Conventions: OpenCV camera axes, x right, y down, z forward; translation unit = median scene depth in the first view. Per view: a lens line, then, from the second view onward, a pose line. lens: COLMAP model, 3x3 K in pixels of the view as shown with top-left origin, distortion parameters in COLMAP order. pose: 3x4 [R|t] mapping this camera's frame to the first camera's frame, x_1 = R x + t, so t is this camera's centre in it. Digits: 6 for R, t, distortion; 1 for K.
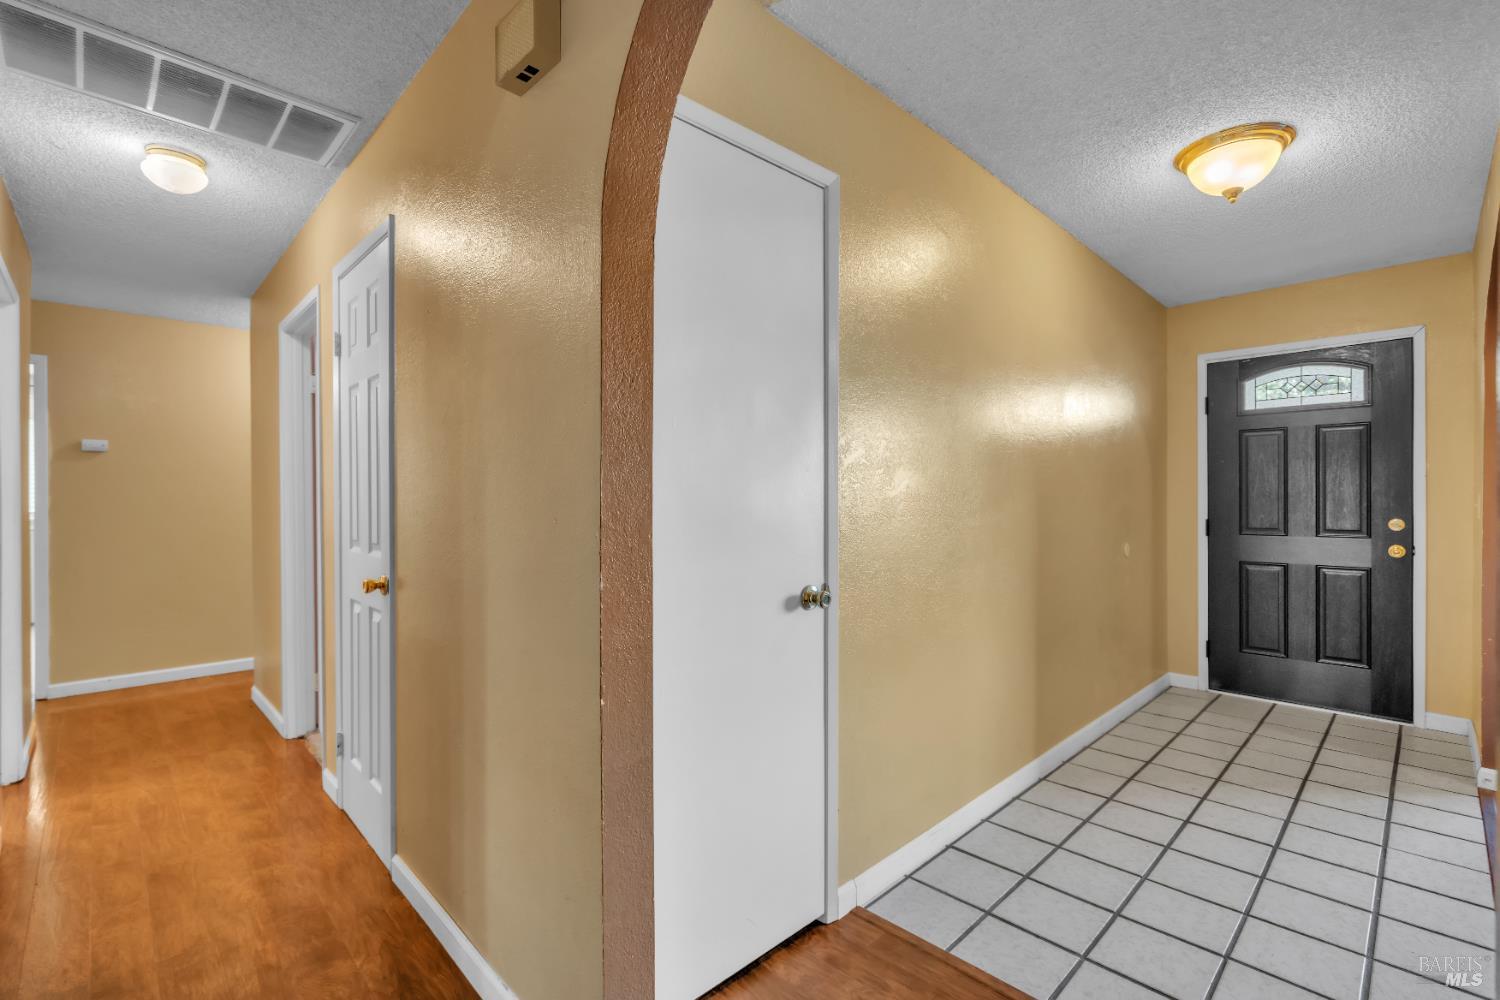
lens RADIAL K [[673.4, 0, 749.7], [0, 673.4, 494.7], [0, 0, 1]] dist [-0.010279, -0.000163]
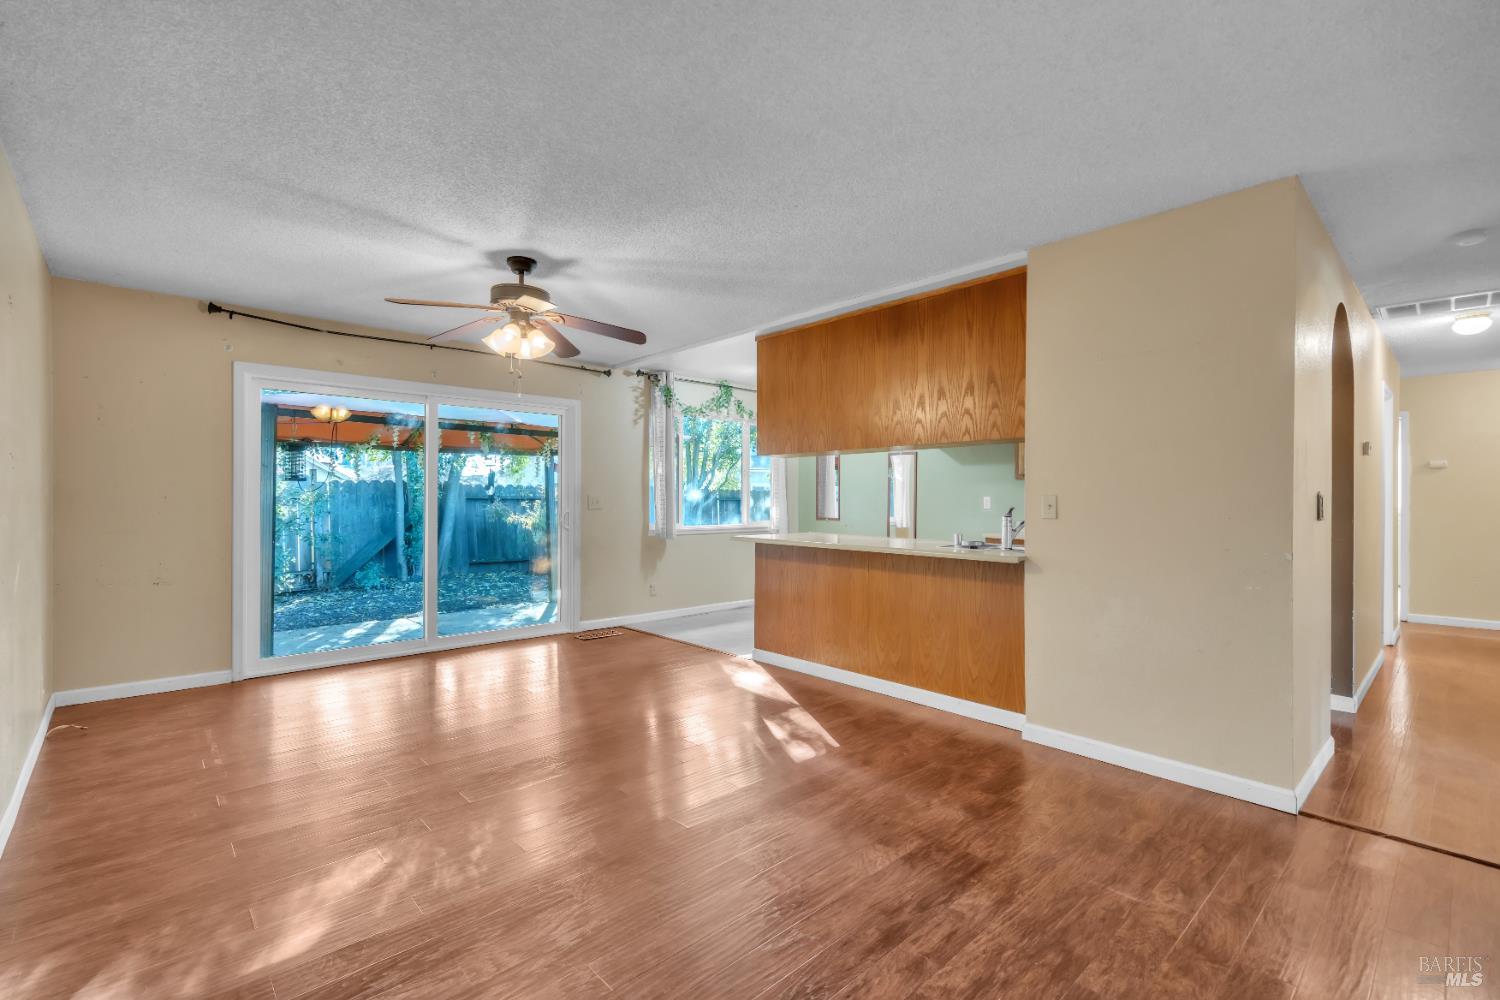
lens RADIAL K [[673.4, 0, 749.7], [0, 673.4, 494.7], [0, 0, 1]] dist [-0.010279, -0.000163]
pose [[-0.025997, 0.000635, -0.999662, 0.684739], [-0.006190, 0.999981, 0.000796, 0.007064], [0.999643, 0.006208, -0.025993, -0.632874]]
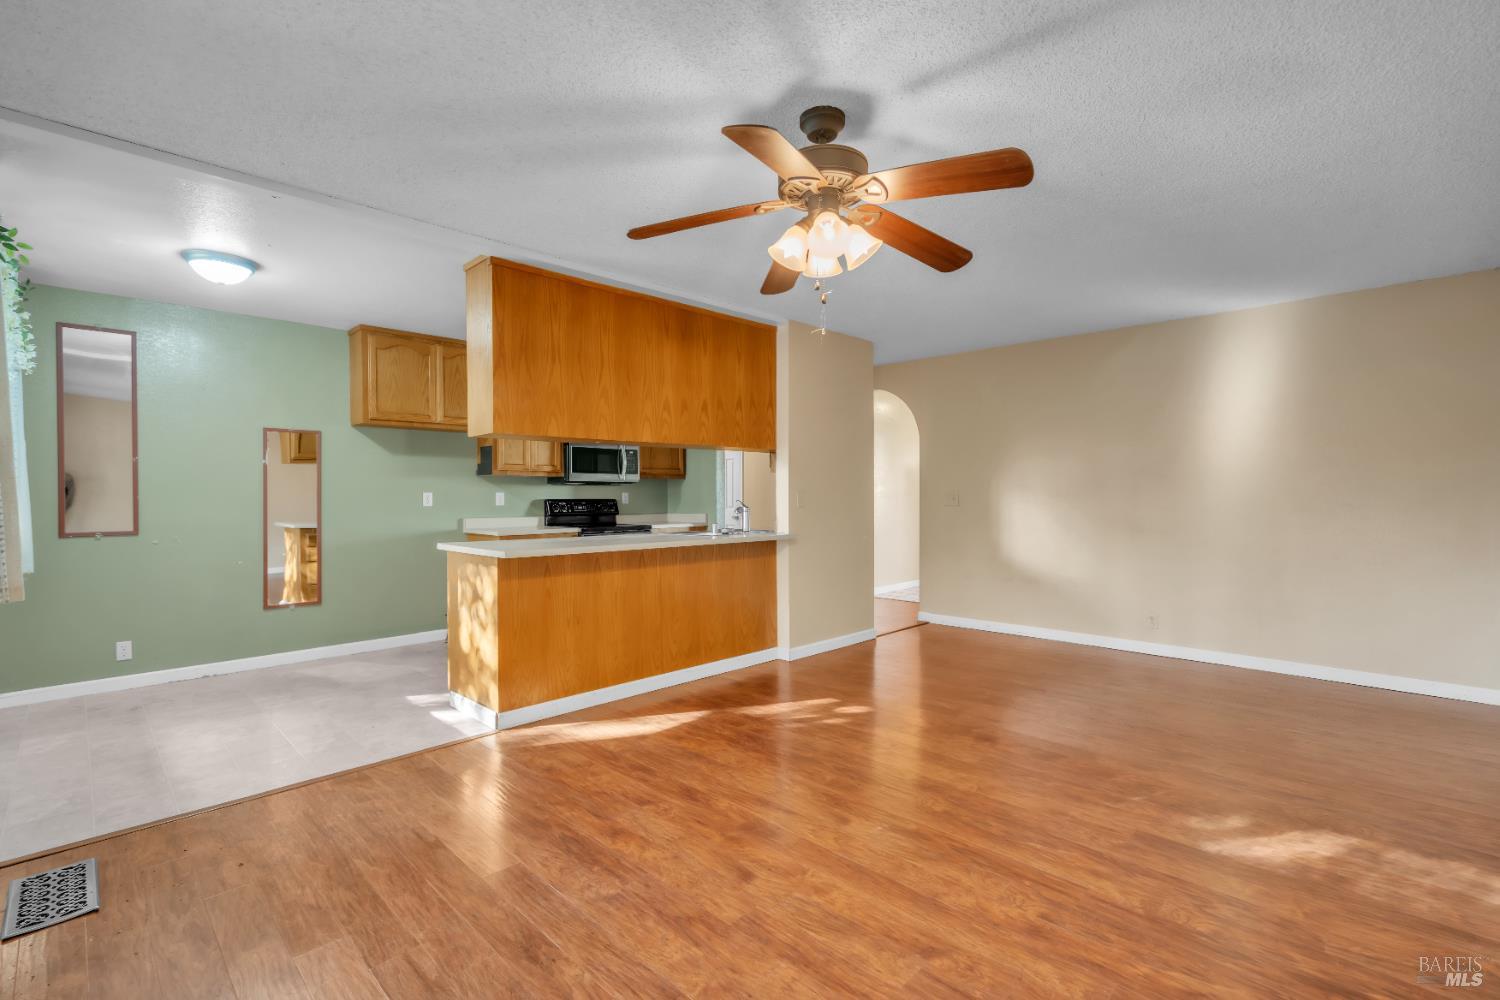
lens RADIAL K [[673.4, 0, 750.0], [0, 673.4, 500.0], [0, 0, 1]] dist [-0.002683, -0.000566]
pose [[0.999850, 0.000580, 0.017306, -0.344997], [-0.000725, 0.999965, 0.008368, 0.013383], [-0.017300, -0.008380, 0.999815, -1.594601]]
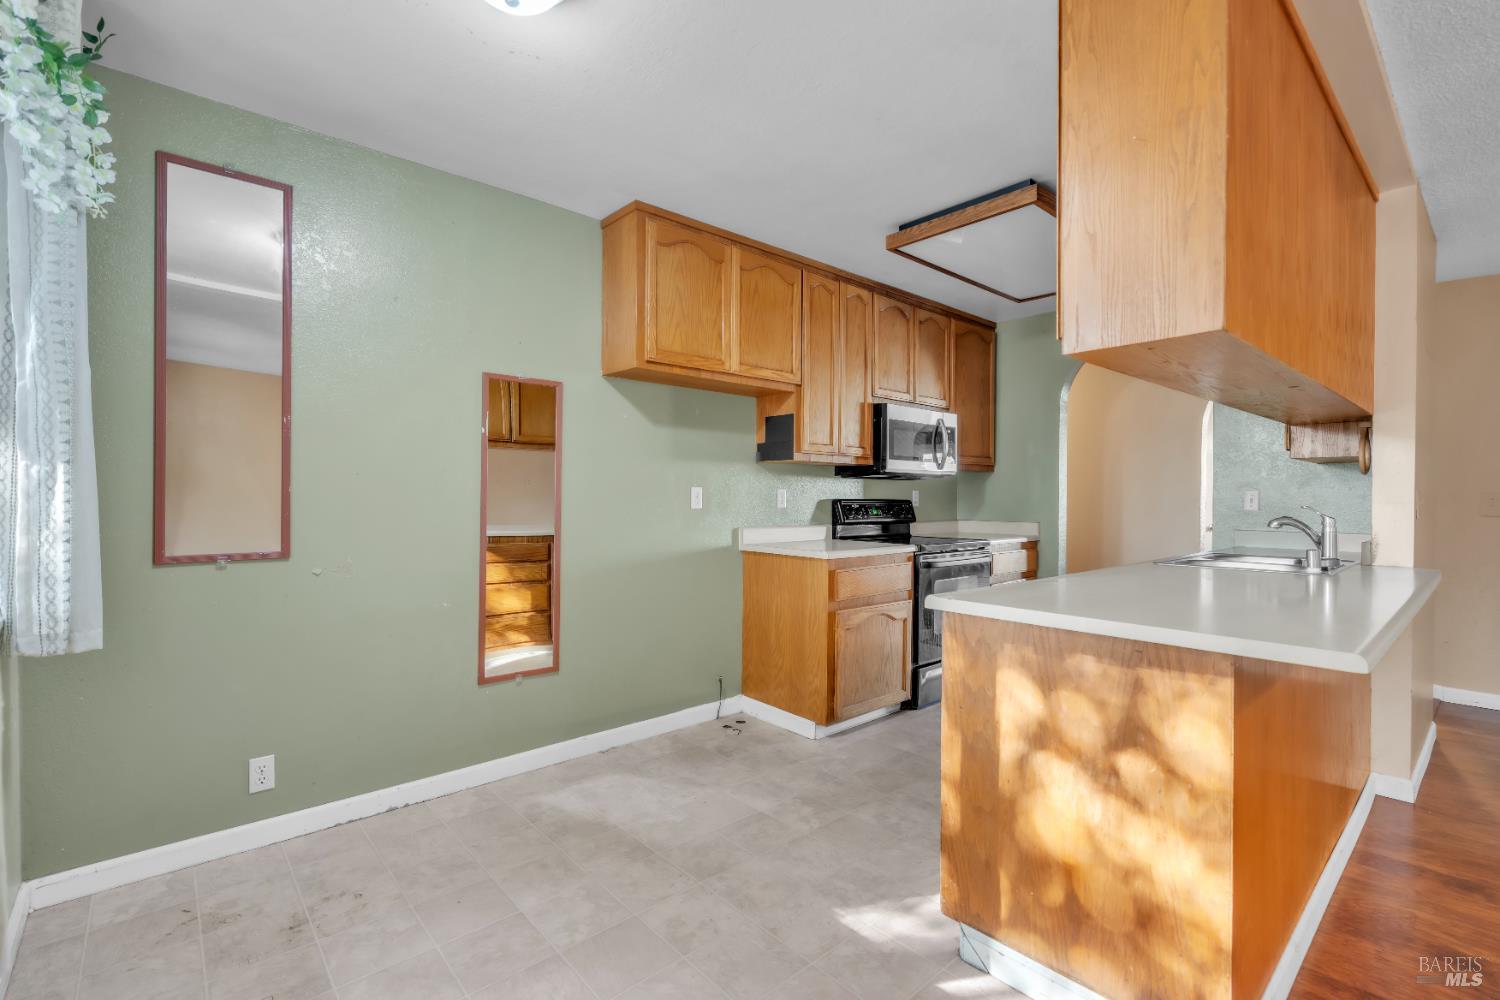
lens RADIAL K [[673.4, 0, 749.7], [0, 673.4, 494.7], [0, 0, 1]] dist [-0.010279, -0.000163]
pose [[0.998499, 0.008988, -0.054029, -0.914510], [-0.009044, 0.999959, -0.000790, 0.020449], [0.054020, 0.001278, 0.998539, -1.022704]]
